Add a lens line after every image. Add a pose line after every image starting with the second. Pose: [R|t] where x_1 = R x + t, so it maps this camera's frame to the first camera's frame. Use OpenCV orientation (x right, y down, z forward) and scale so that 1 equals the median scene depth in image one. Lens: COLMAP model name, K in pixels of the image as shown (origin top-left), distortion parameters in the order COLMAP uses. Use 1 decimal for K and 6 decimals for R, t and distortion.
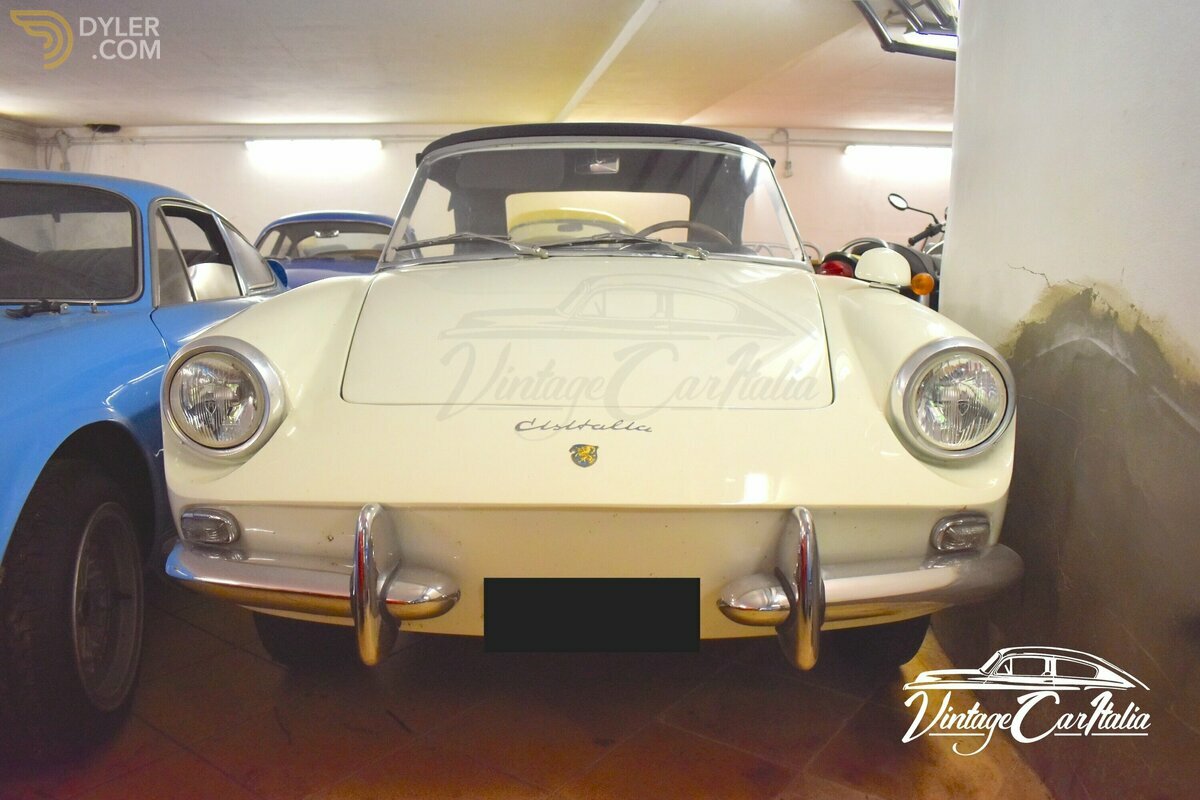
lens RADIAL K [[928.4, 0, 601.5], [0, 928.4, 429.1], [0, 0, 1]] dist [-0.095010, 0.004391]
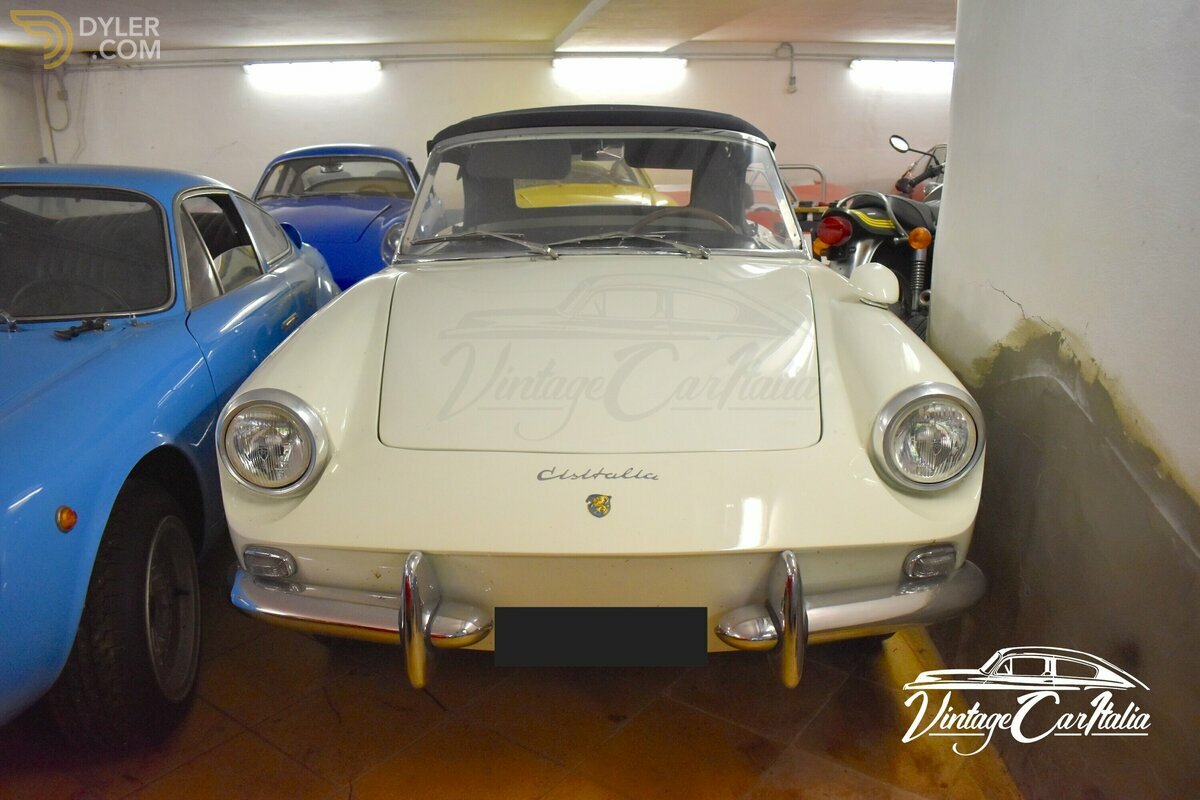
lens RADIAL K [[928.4, 0, 601.5], [0, 928.4, 429.1], [0, 0, 1]] dist [-0.095010, 0.004391]
pose [[0.999939, -0.010030, -0.004620, -0.008468], [0.010497, 0.993211, 0.115856, -0.176666], [0.003426, -0.115898, 0.993255, -0.108736]]
